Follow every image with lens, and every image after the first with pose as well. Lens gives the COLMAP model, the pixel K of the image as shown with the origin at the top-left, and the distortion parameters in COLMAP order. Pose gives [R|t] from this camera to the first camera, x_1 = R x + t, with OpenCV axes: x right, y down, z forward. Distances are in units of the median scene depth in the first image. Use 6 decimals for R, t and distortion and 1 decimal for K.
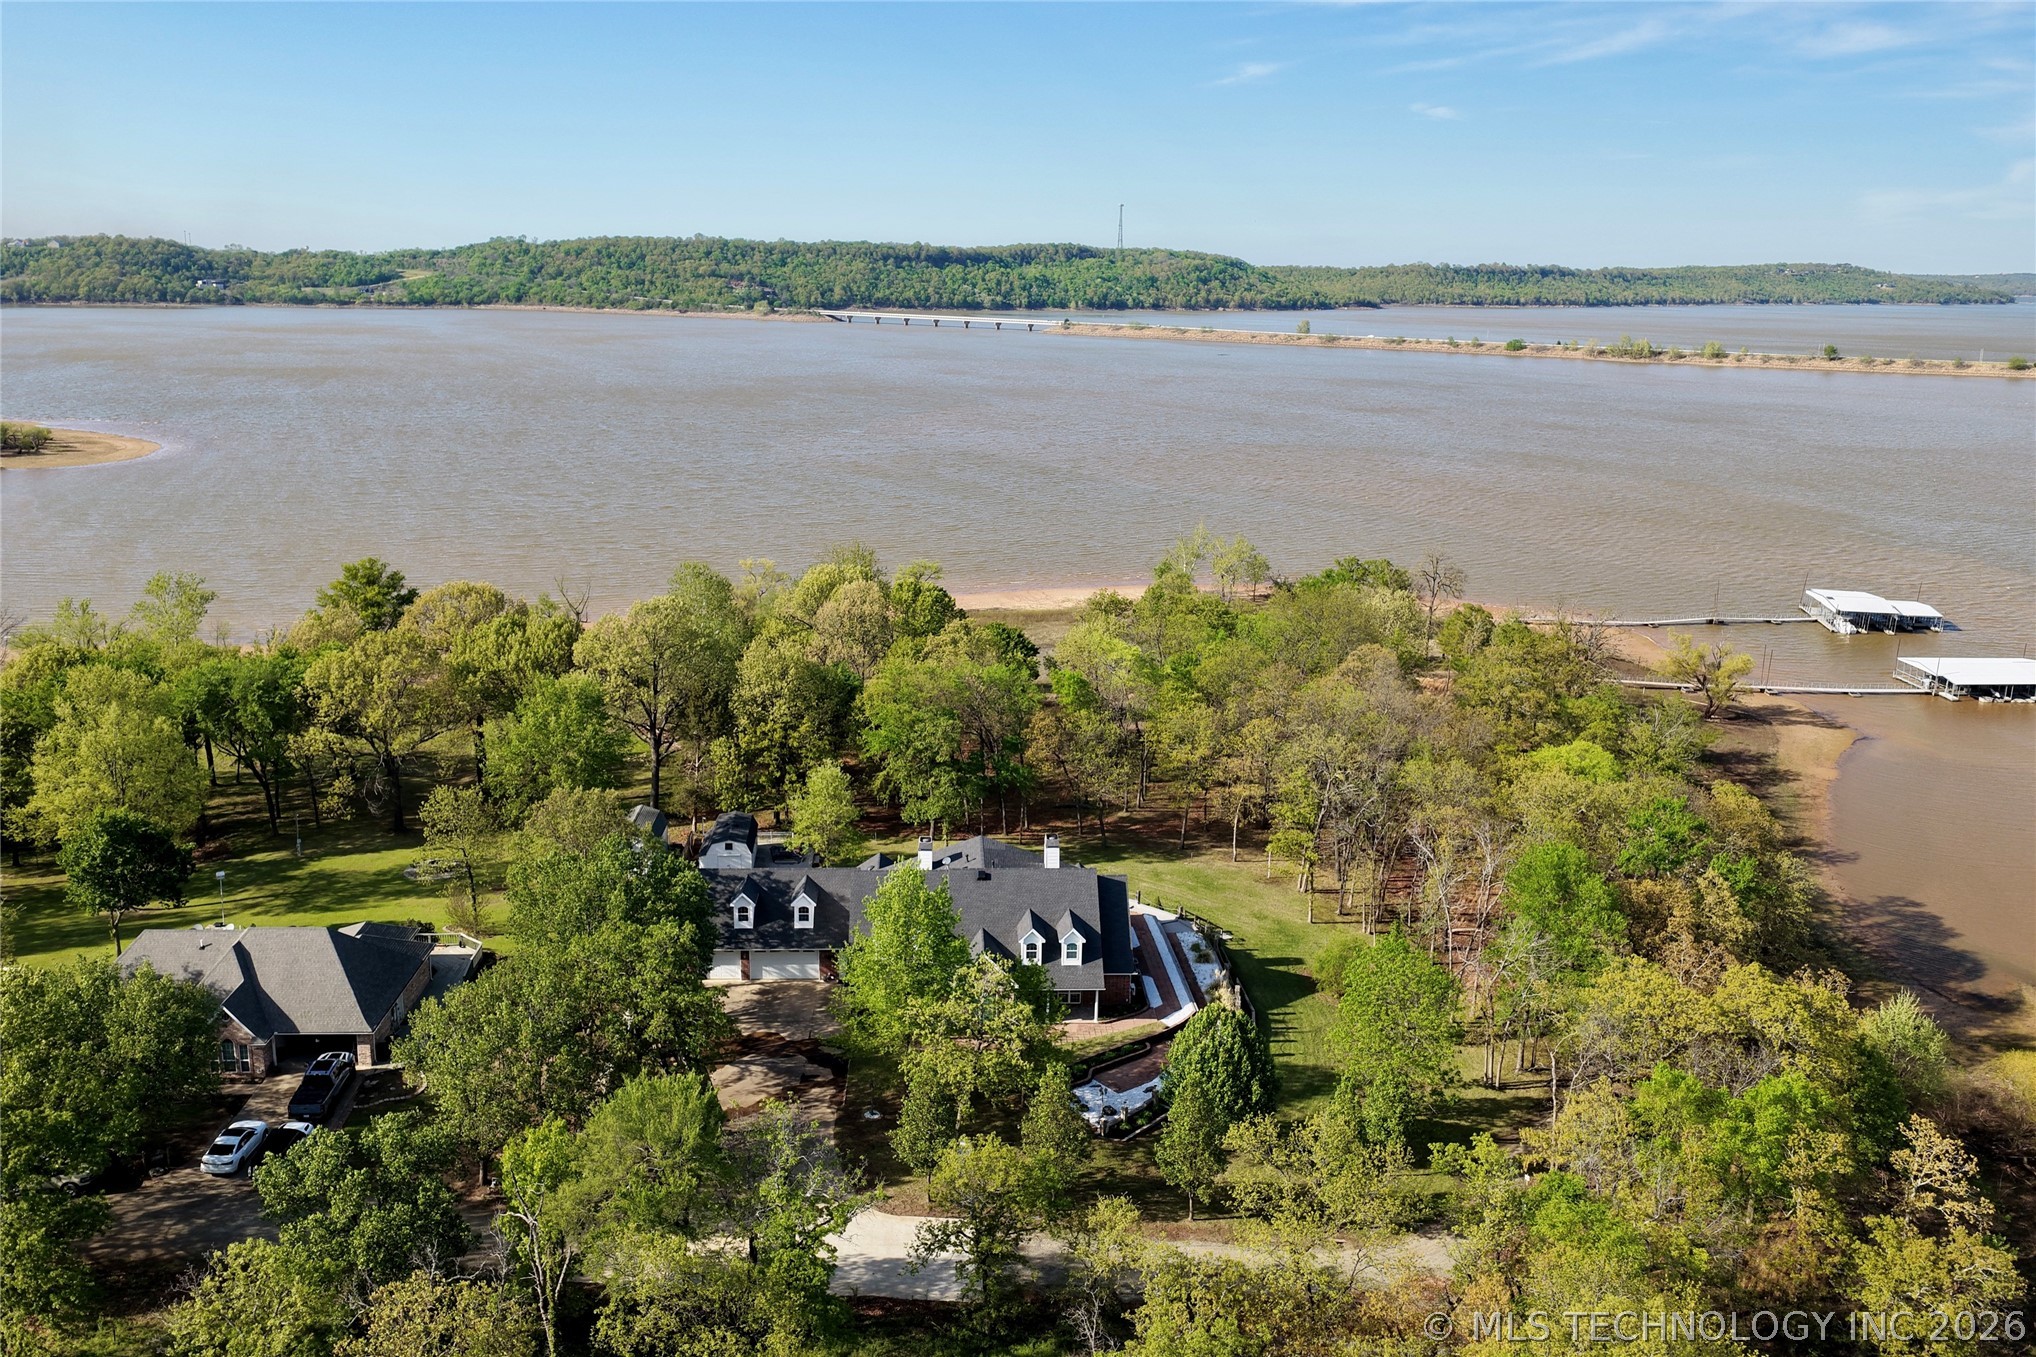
lens RADIAL K [[1684.6, 0, 1019.7], [0, 1684.6, 680.1], [0, 0, 1]] dist [-0.017418, 0.042068]
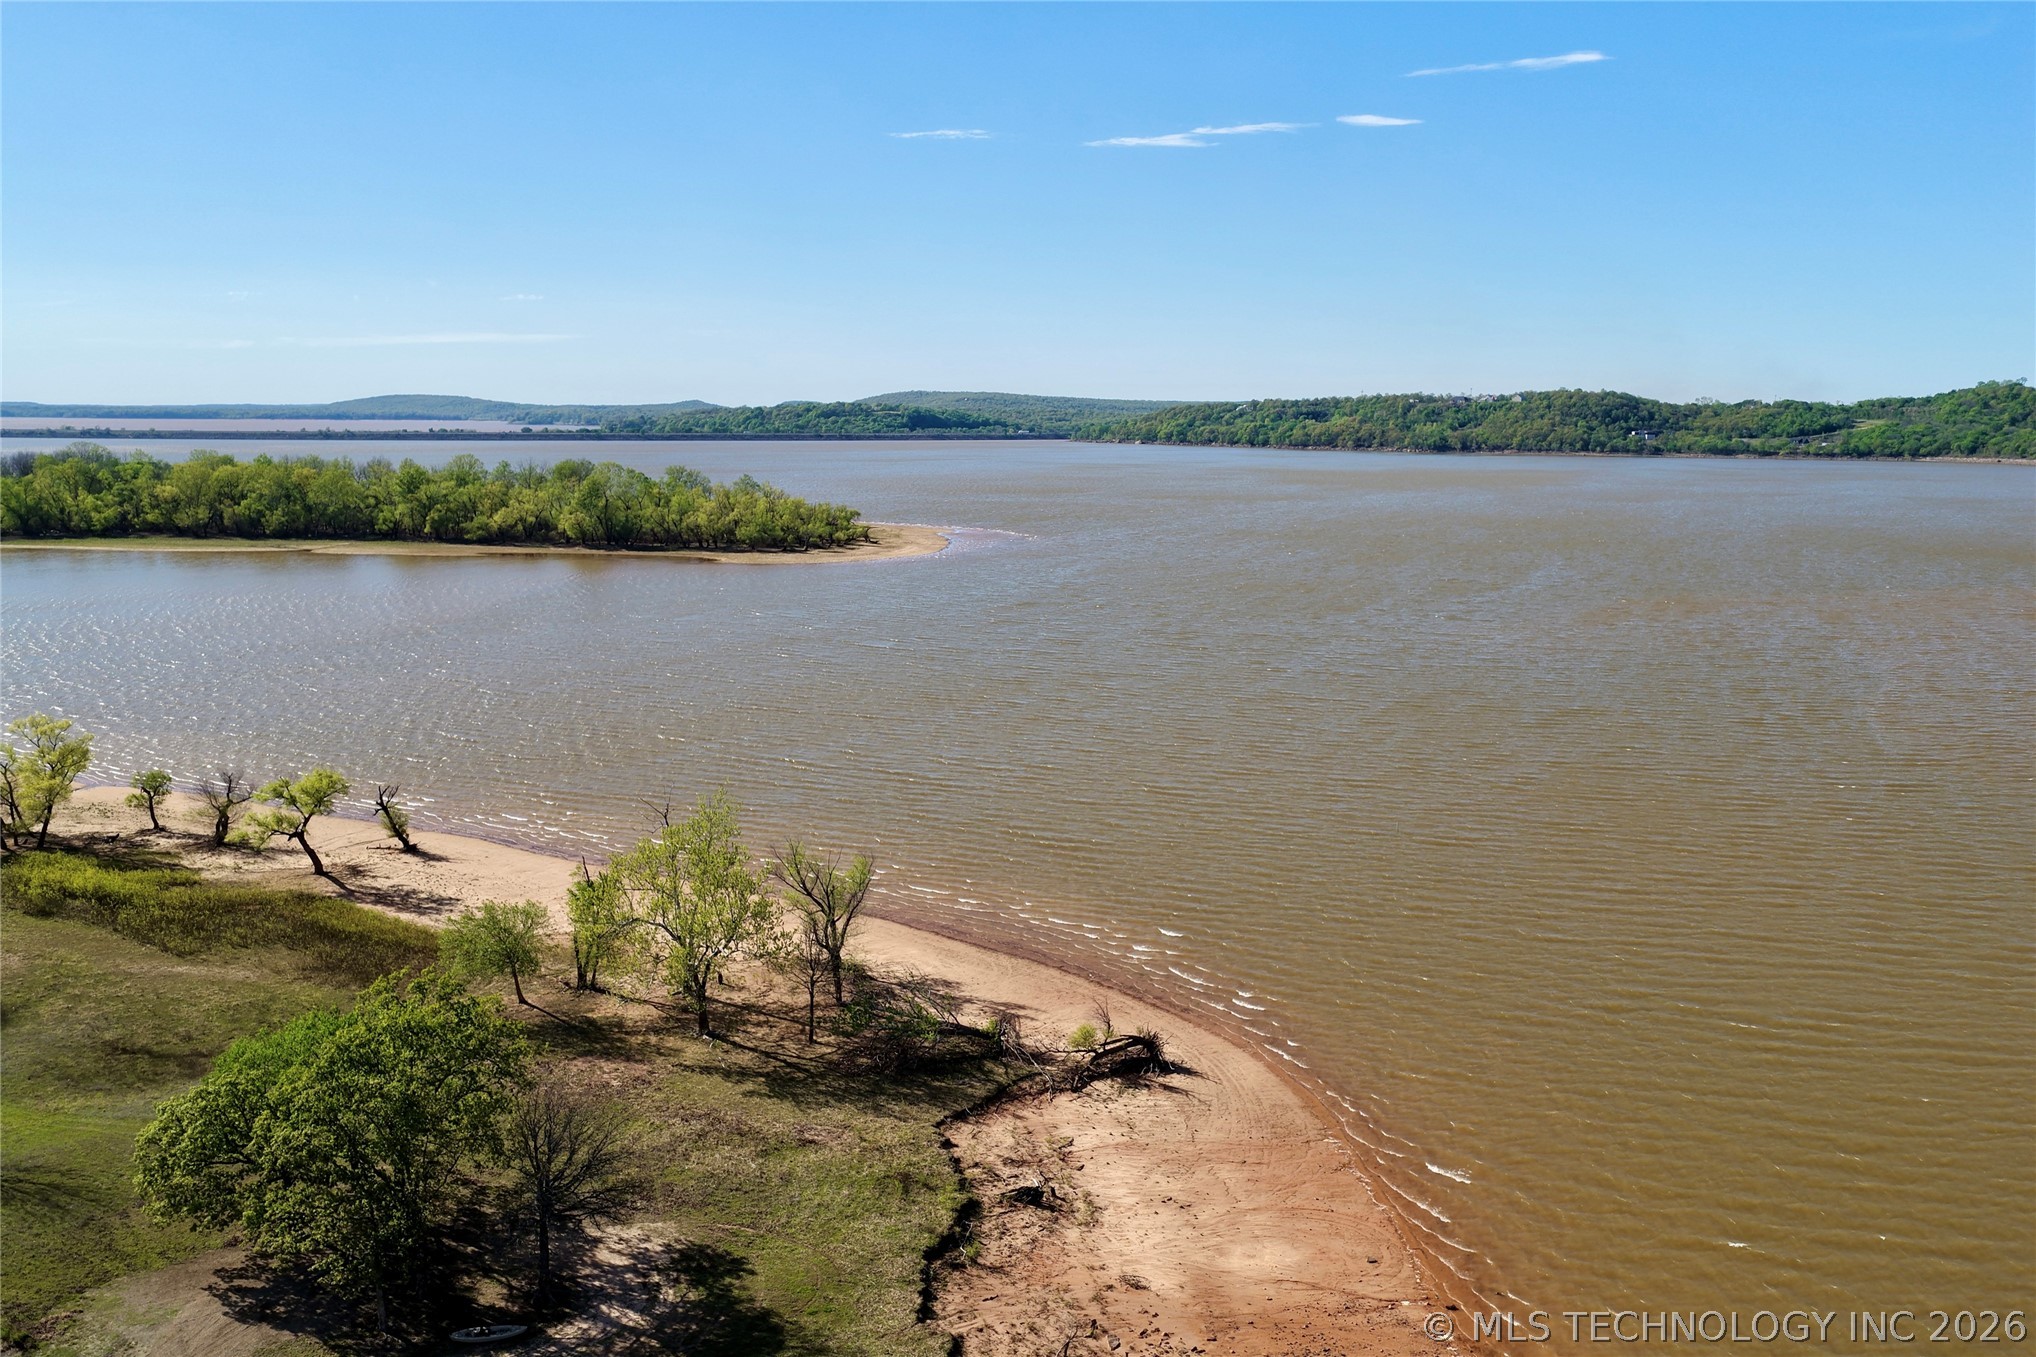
lens RADIAL K [[1684.6, 0, 1022.5], [0, 1684.6, 681.6], [0, 0, 1]] dist [-0.017418, 0.042068]
pose [[0.624978, 0.109209, -0.772966, 0.070717], [-0.182779, 0.983114, -0.008884, -0.020319], [0.758943, 0.146834, 0.634385, 0.132343]]
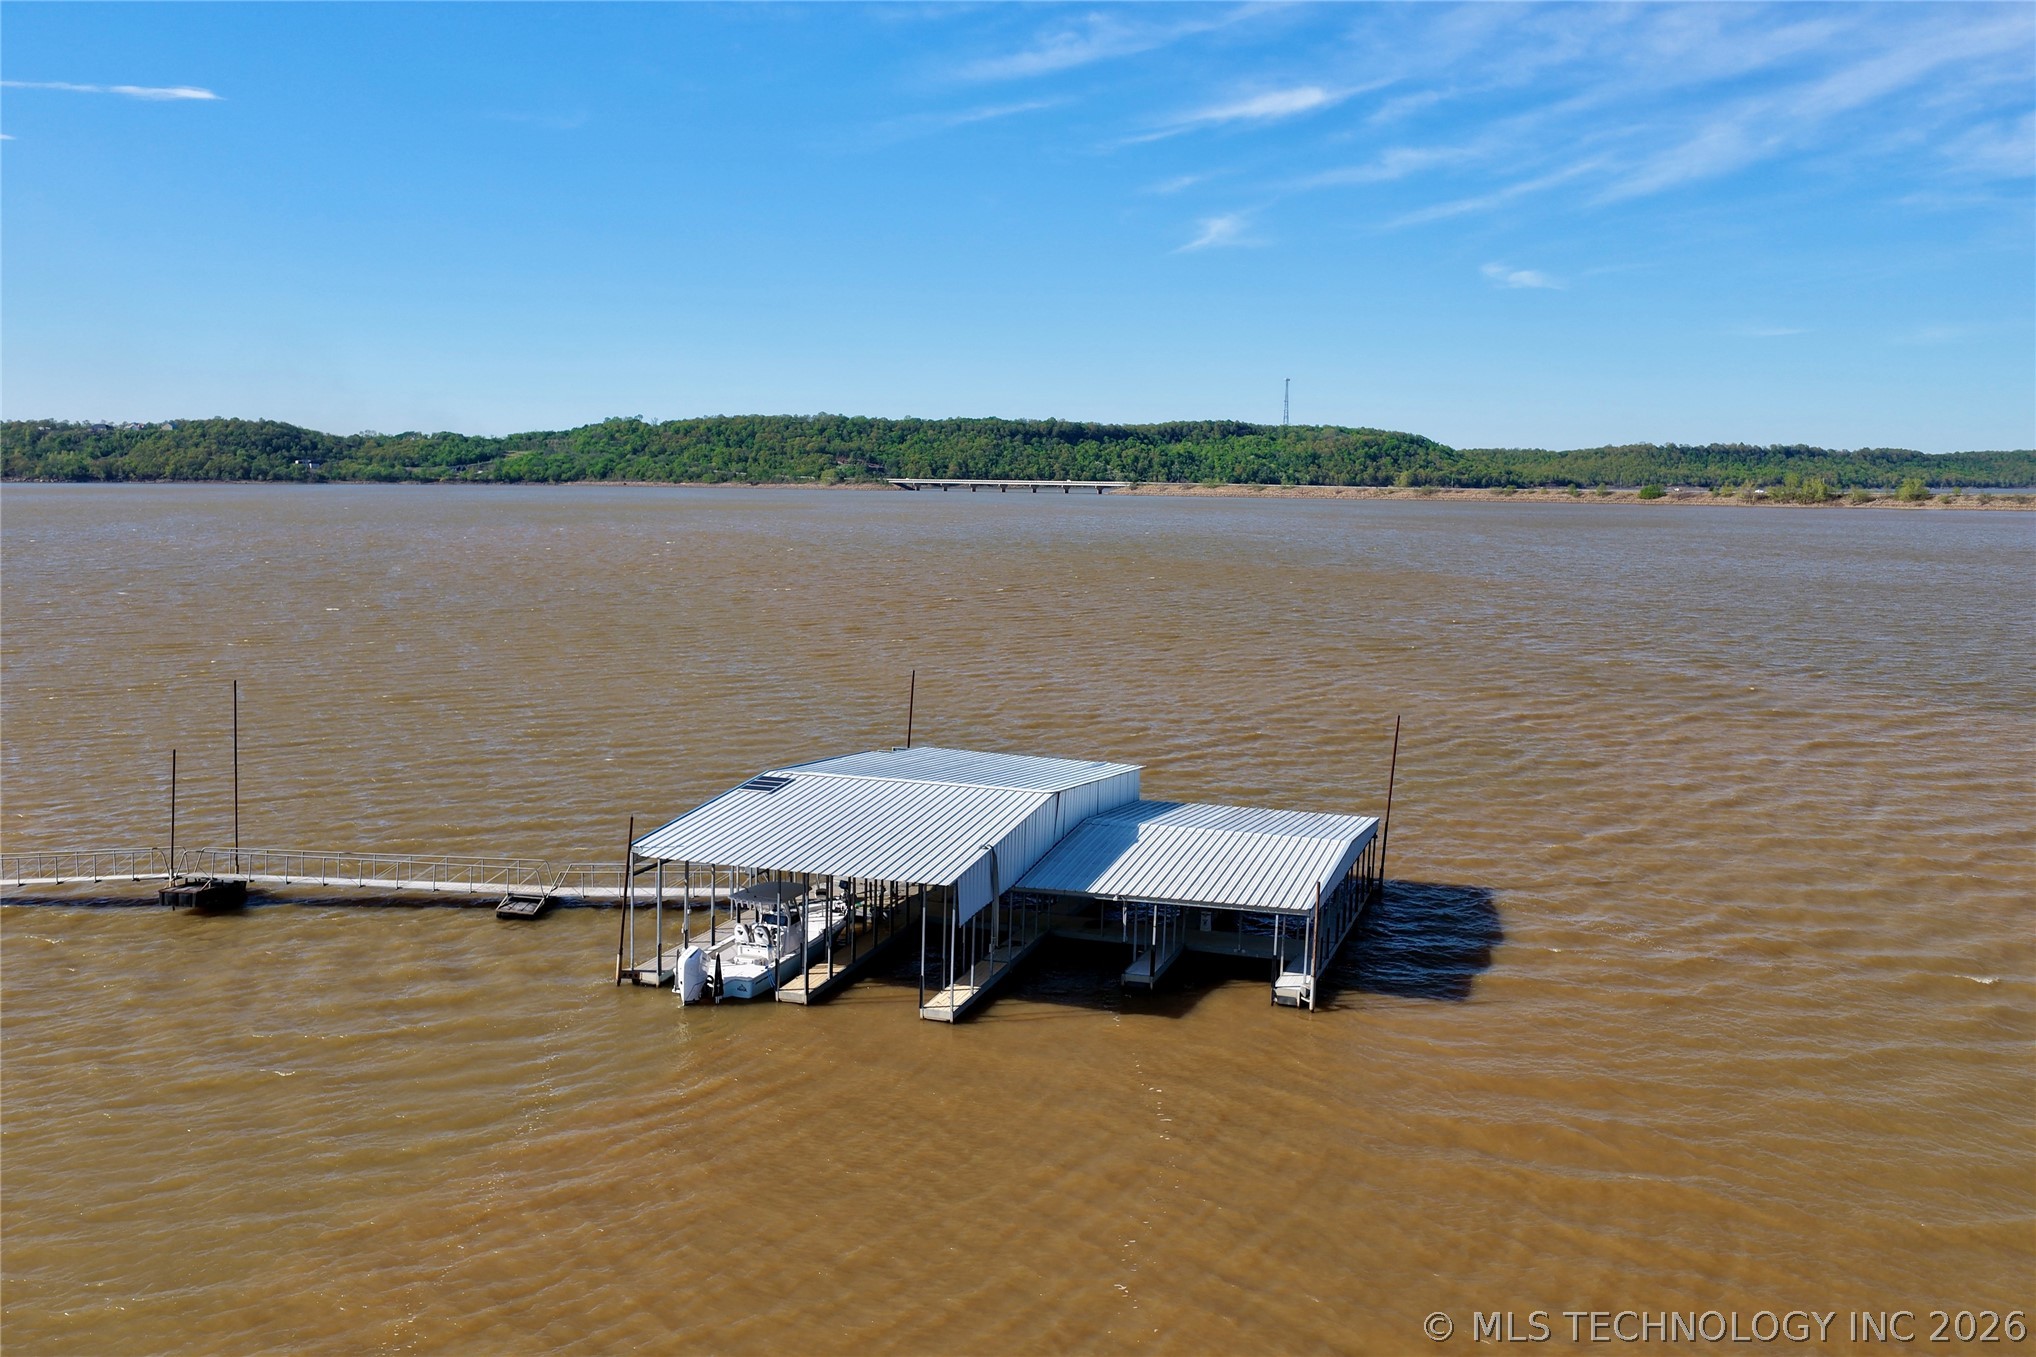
lens RADIAL K [[1684.6, 0, 1021.2], [0, 1684.6, 678.2], [0, 0, 1]] dist [-0.017418, 0.042068]
pose [[0.987616, 0.009352, -0.156611, 0.086484], [-0.028637, 0.992197, -0.121343, -0.006233], [0.154254, 0.124325, 0.980178, 0.132626]]
